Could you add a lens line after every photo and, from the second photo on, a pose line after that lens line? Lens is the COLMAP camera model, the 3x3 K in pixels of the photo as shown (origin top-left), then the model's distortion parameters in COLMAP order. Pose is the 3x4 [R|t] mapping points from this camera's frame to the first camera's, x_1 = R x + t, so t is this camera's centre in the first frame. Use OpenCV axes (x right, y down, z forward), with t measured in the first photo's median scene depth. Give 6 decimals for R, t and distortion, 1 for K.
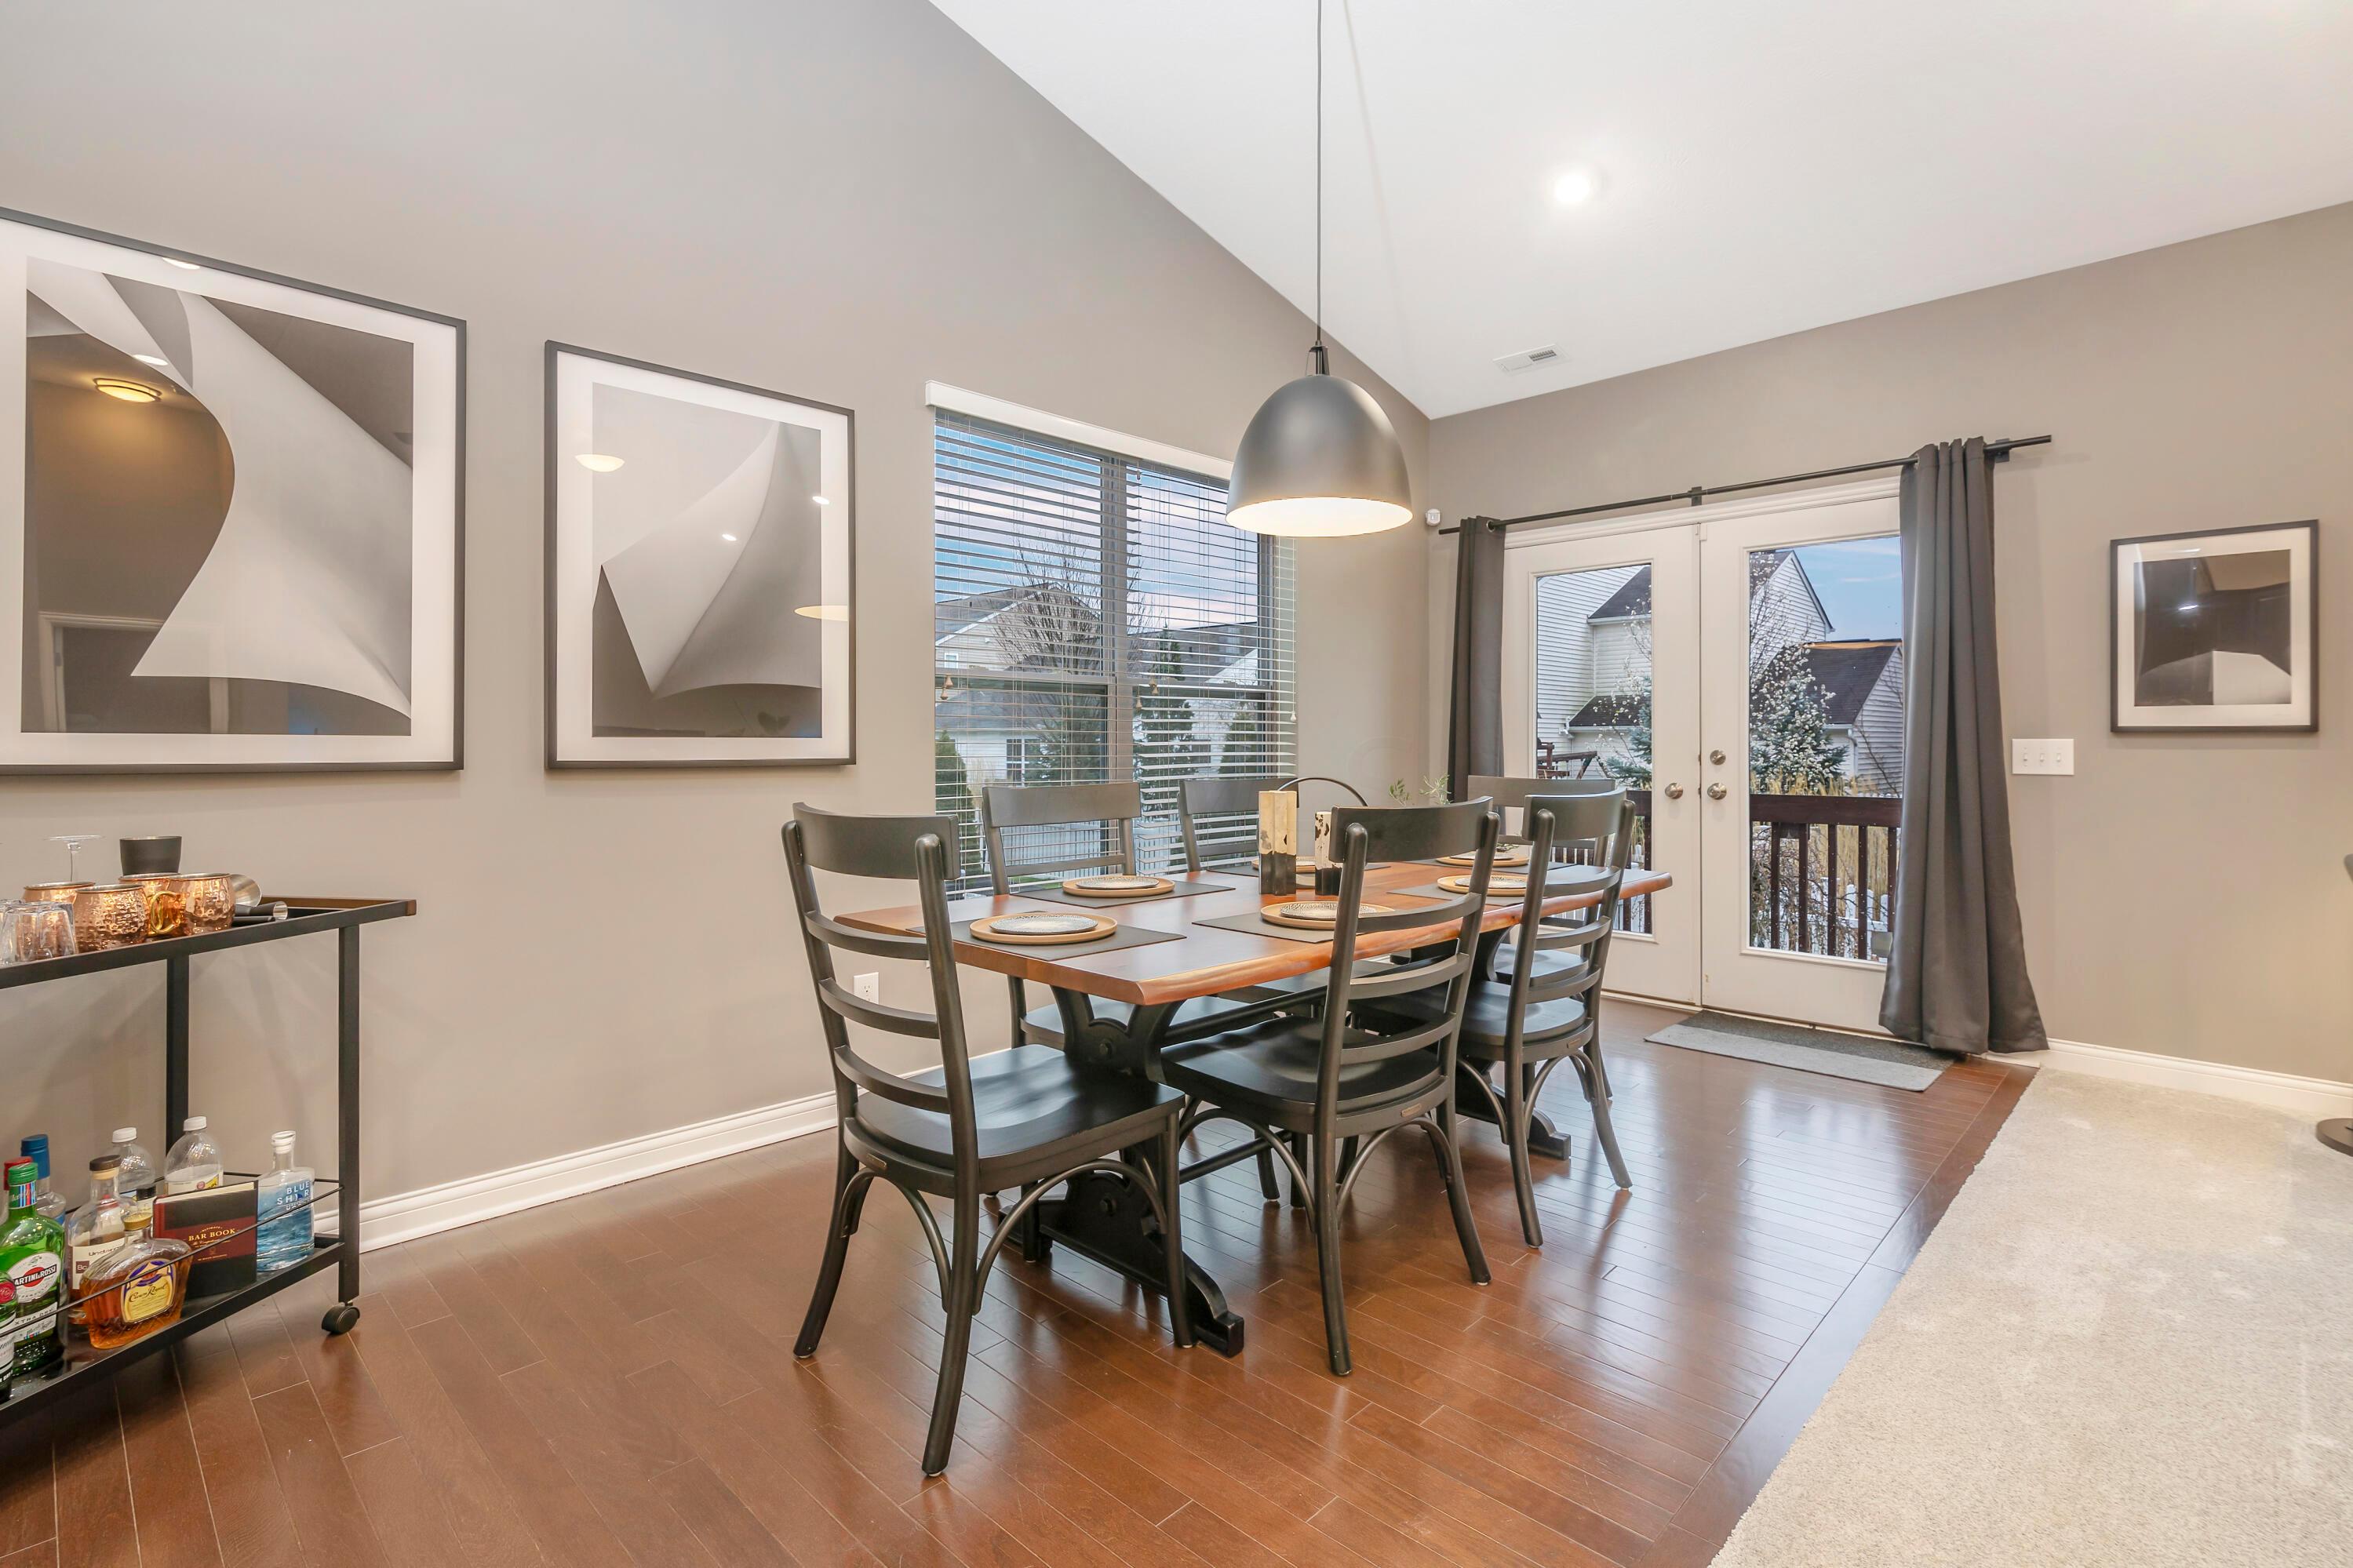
lens RADIAL K [[1124.1, 0, 1154.7], [0, 1124.1, 750.3], [0, 0, 1]] dist [0.001359, 0.000476]
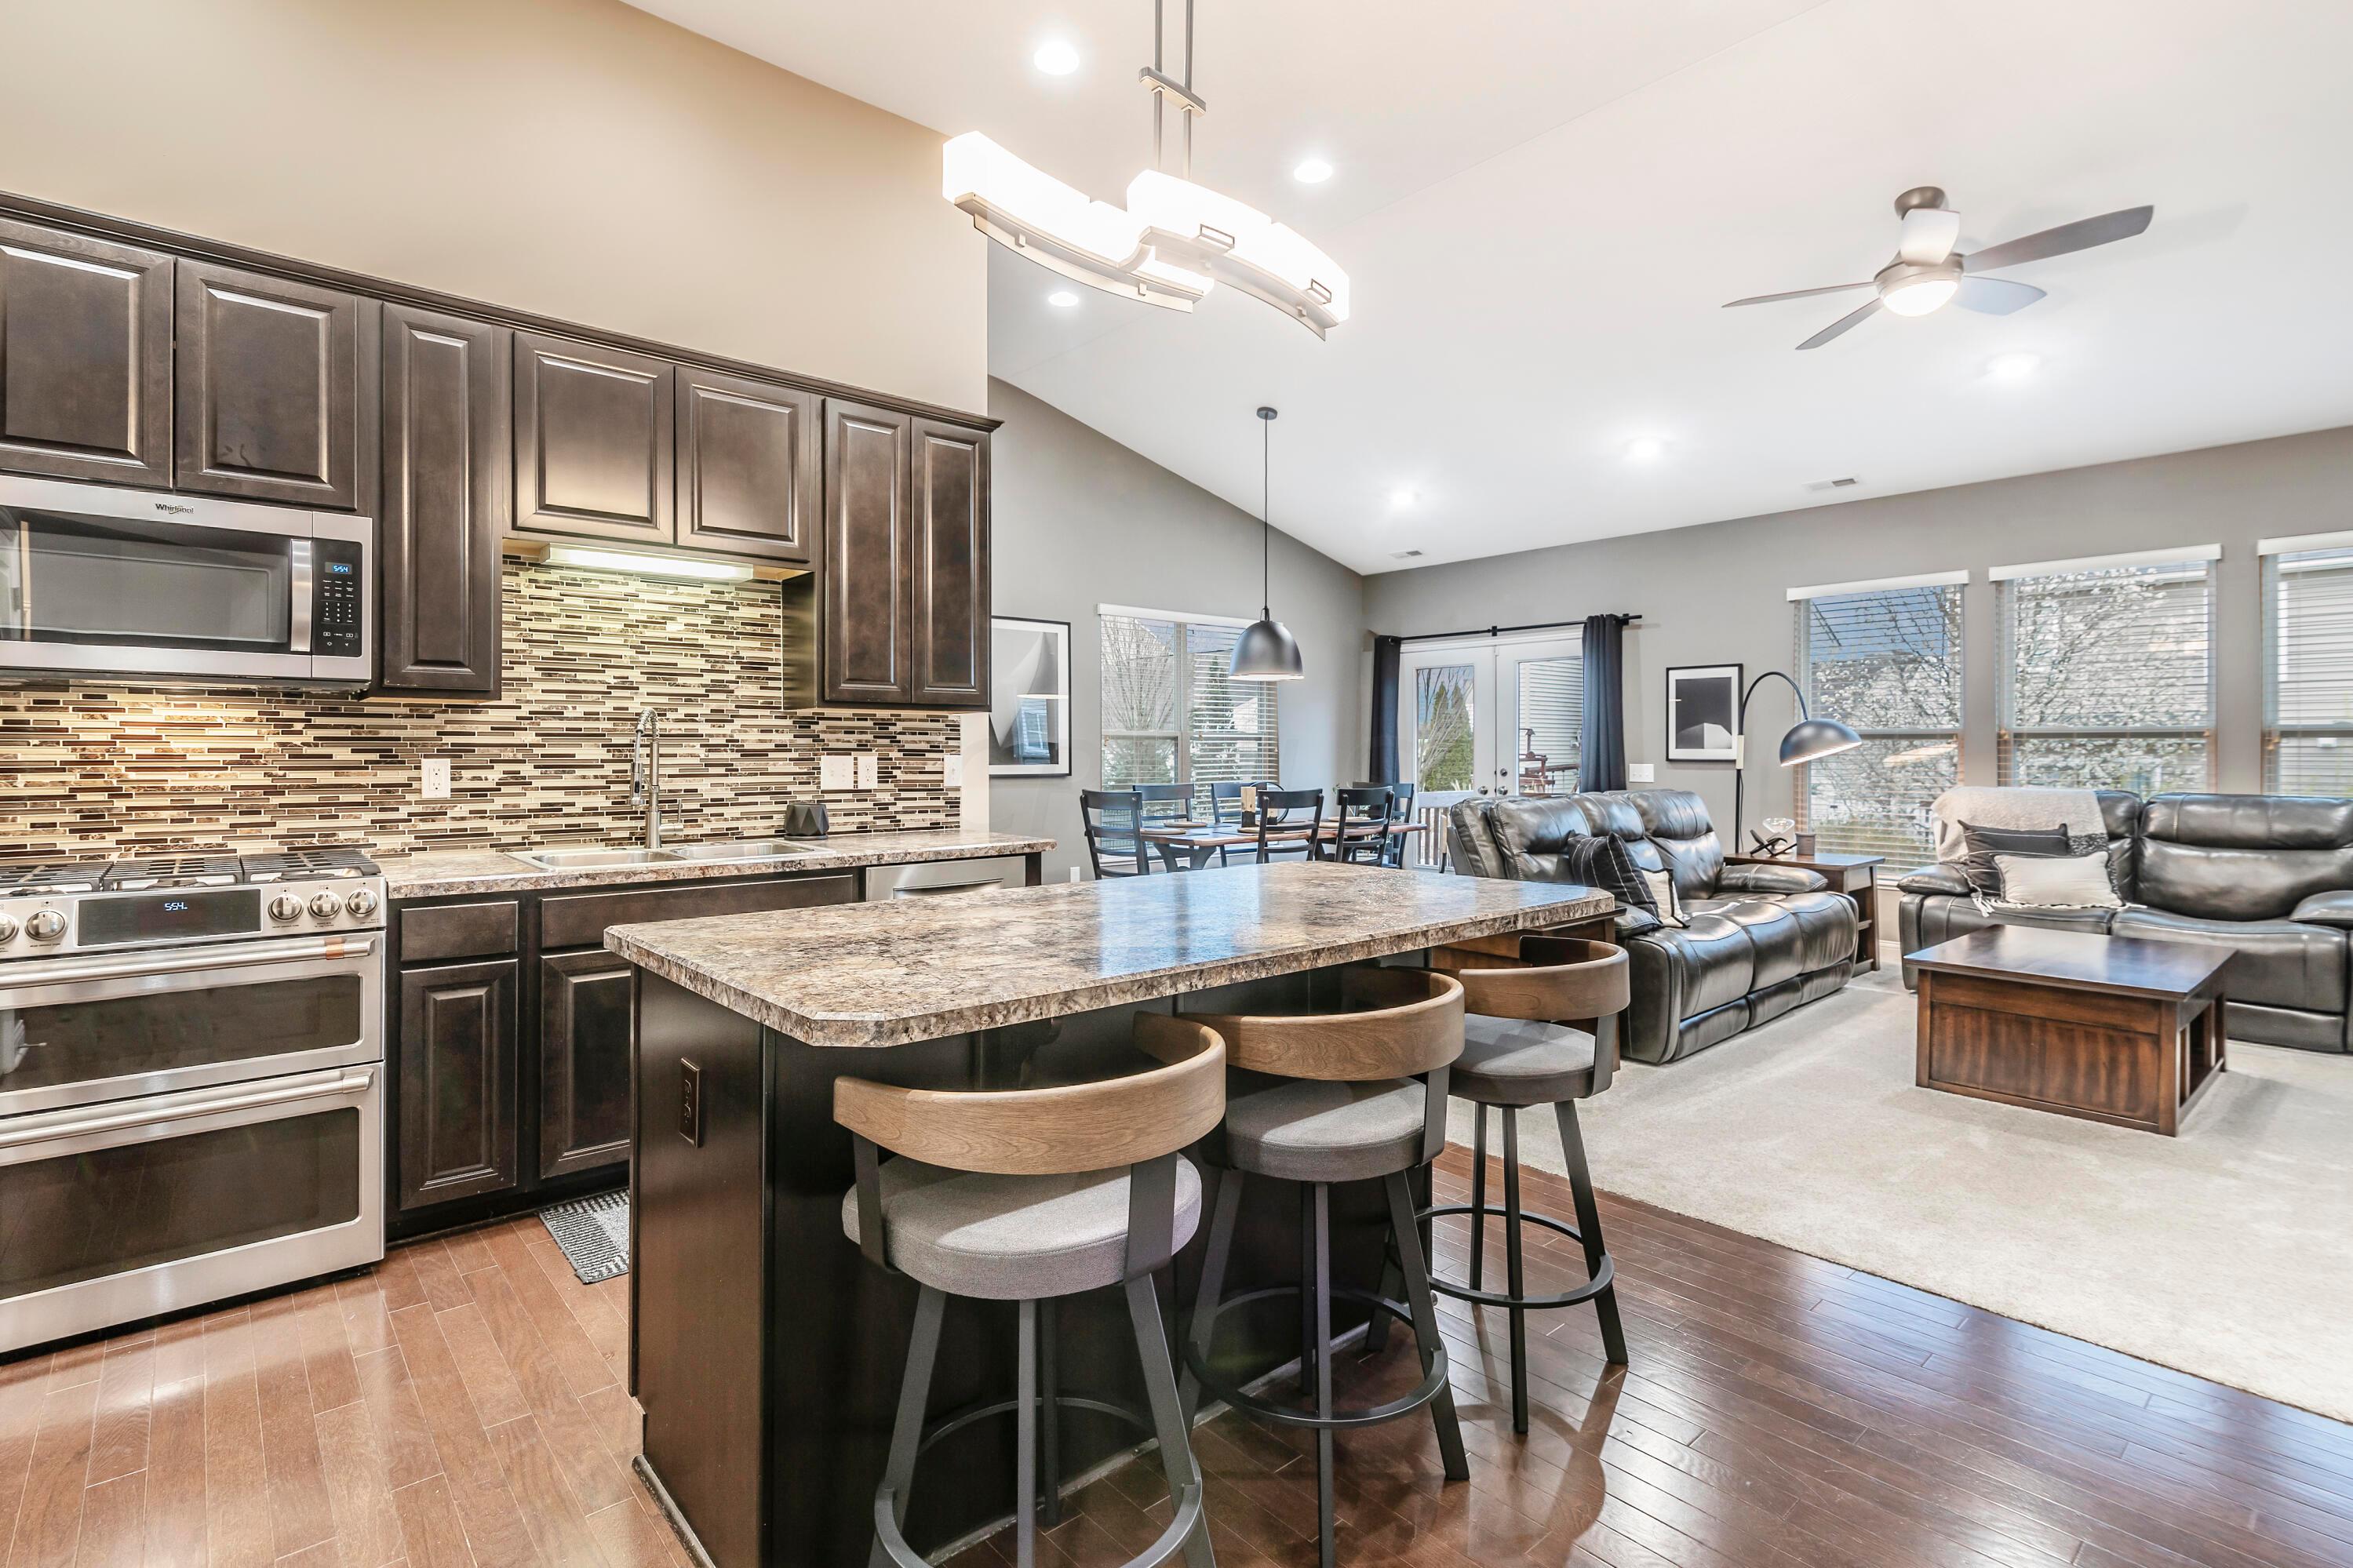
lens RADIAL K [[1124.1, 0, 1154.7], [0, 1124.1, 750.3], [0, 0, 1]] dist [0.001359, 0.000476]
pose [[0.998584, 0.002808, -0.053133, 0.026755], [-0.003100, 0.999981, -0.005408, -0.022663], [0.053116, 0.005565, 0.998573, -1.138549]]
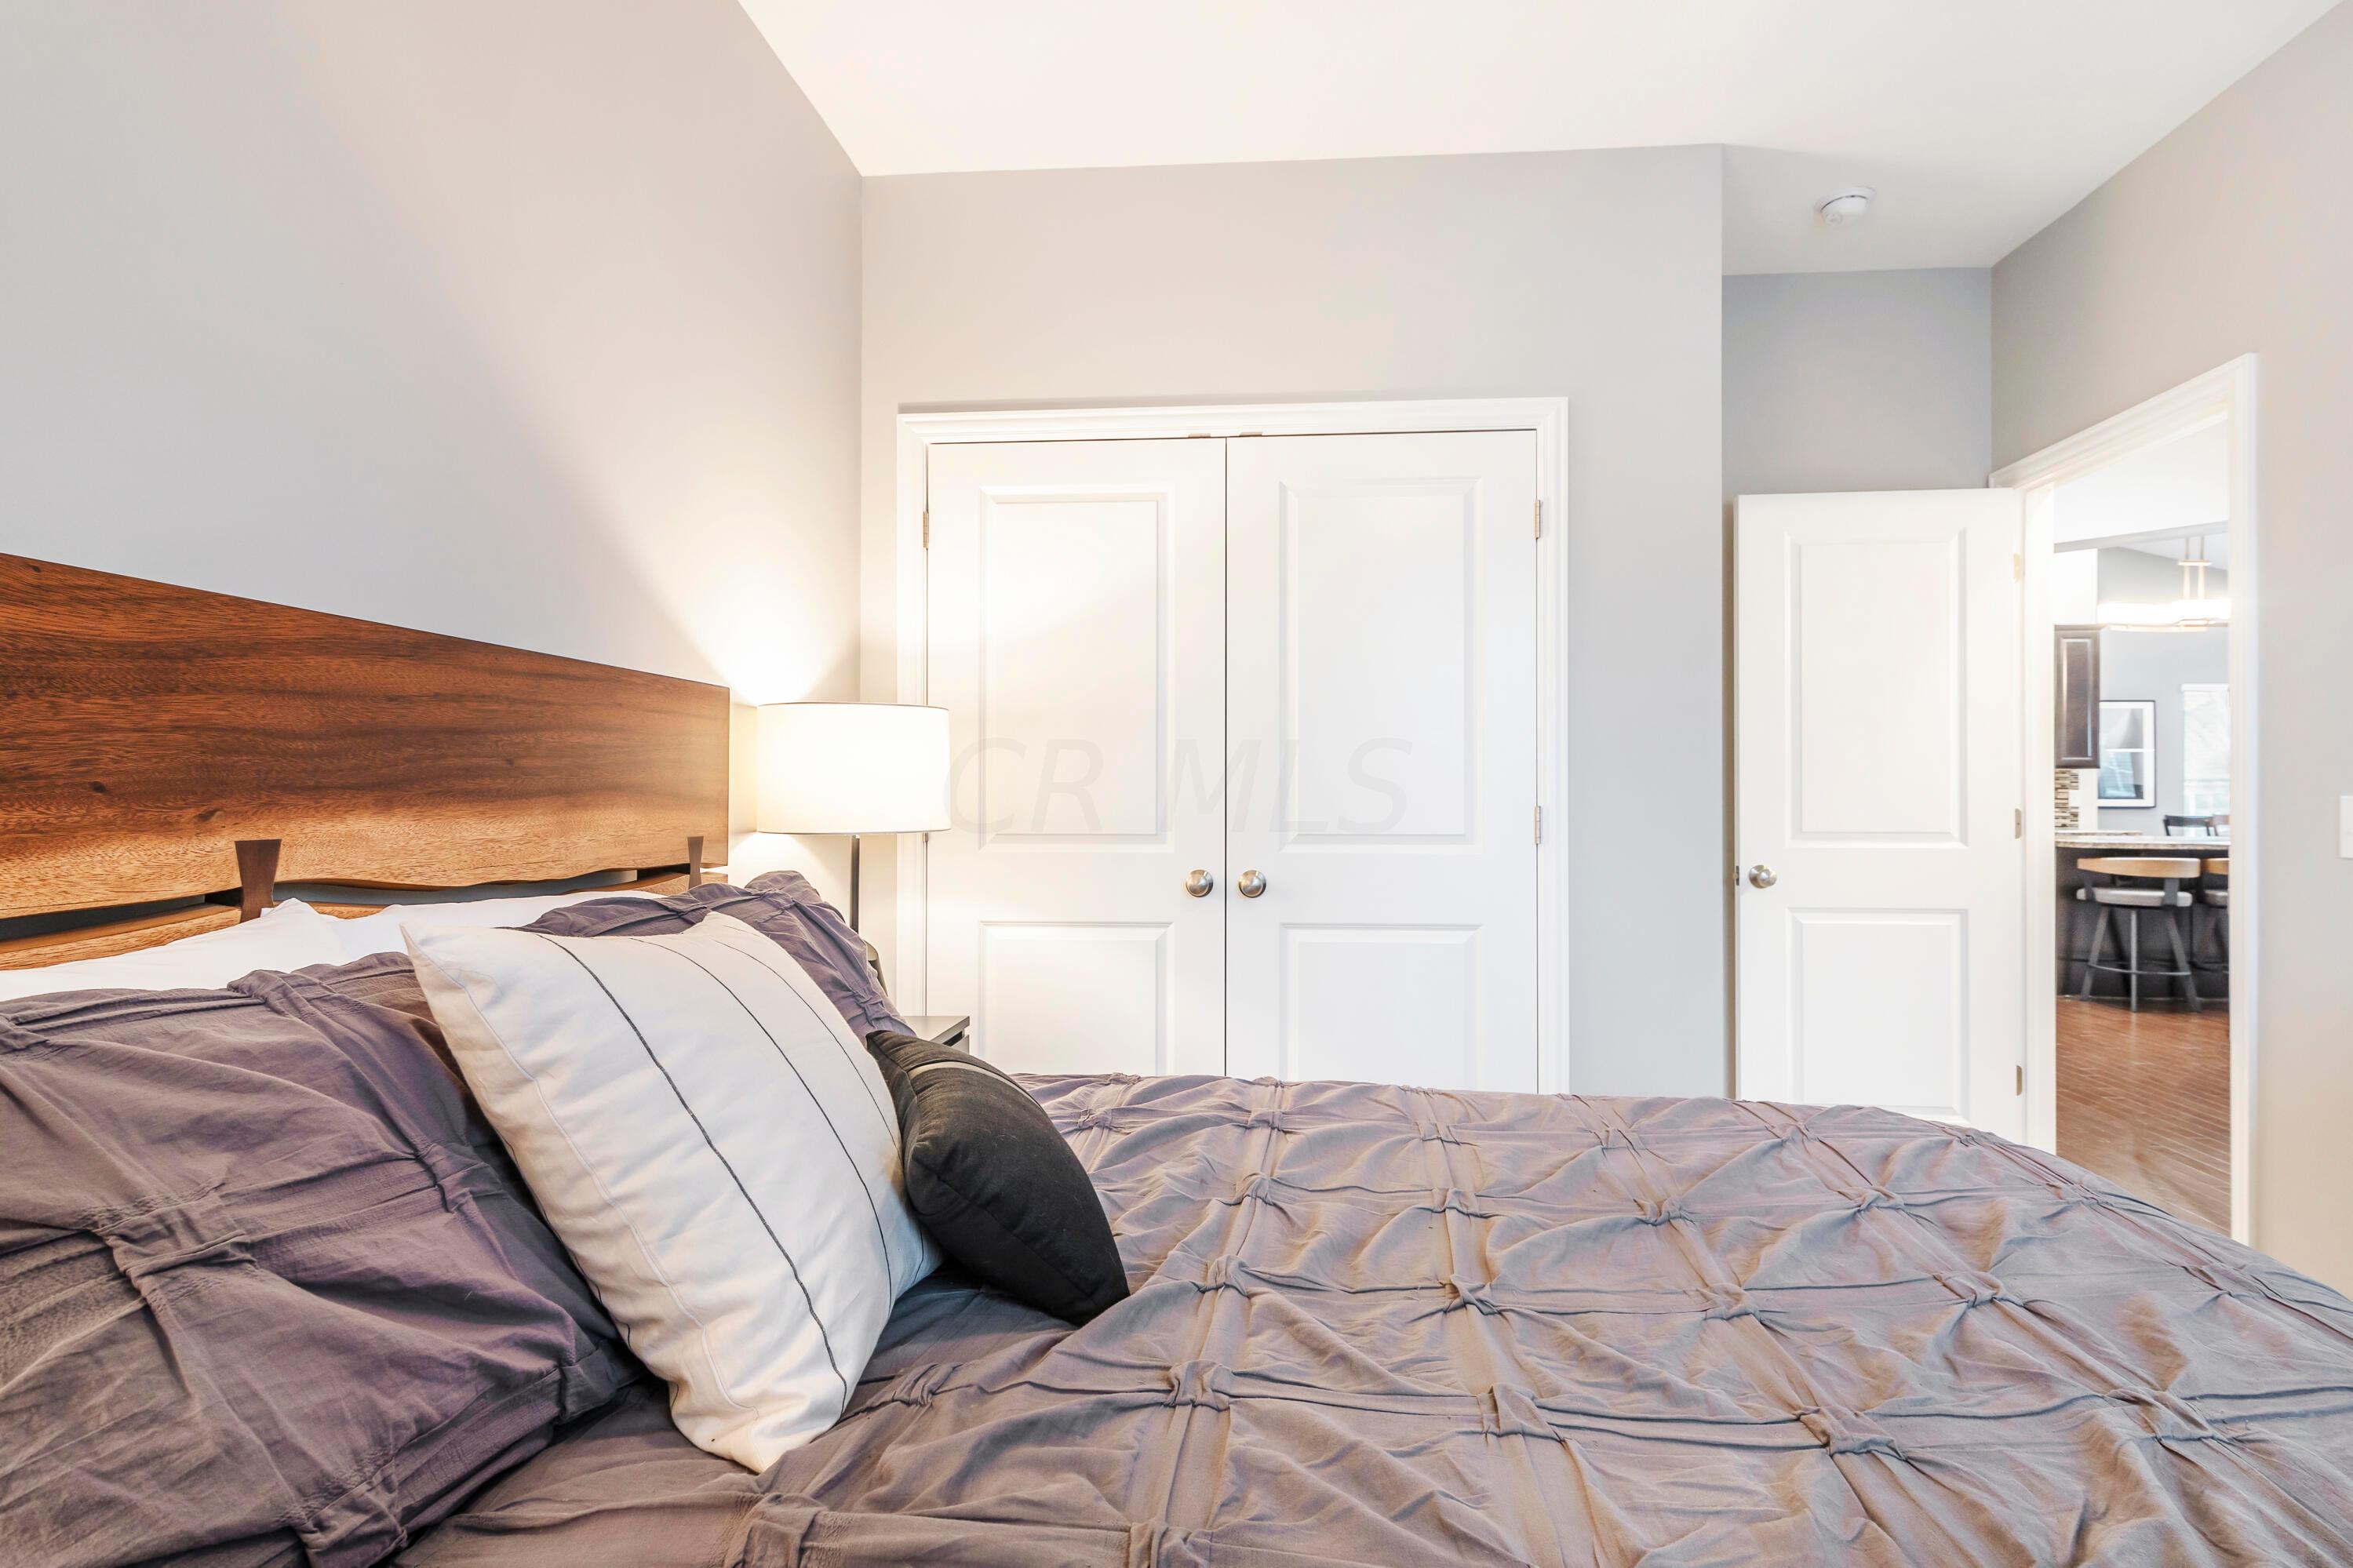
lens RADIAL K [[1081.5, 0, 1232.1], [0, 1081.5, 790.7], [0, 0, 1]] dist [0.000239, 0.000068]
pose [[0.667471, -0.001575, -0.744634, 0.255986], [-0.003111, 0.999983, -0.004904, -0.006385], [0.744630, 0.005589, 0.667454, -2.757154]]
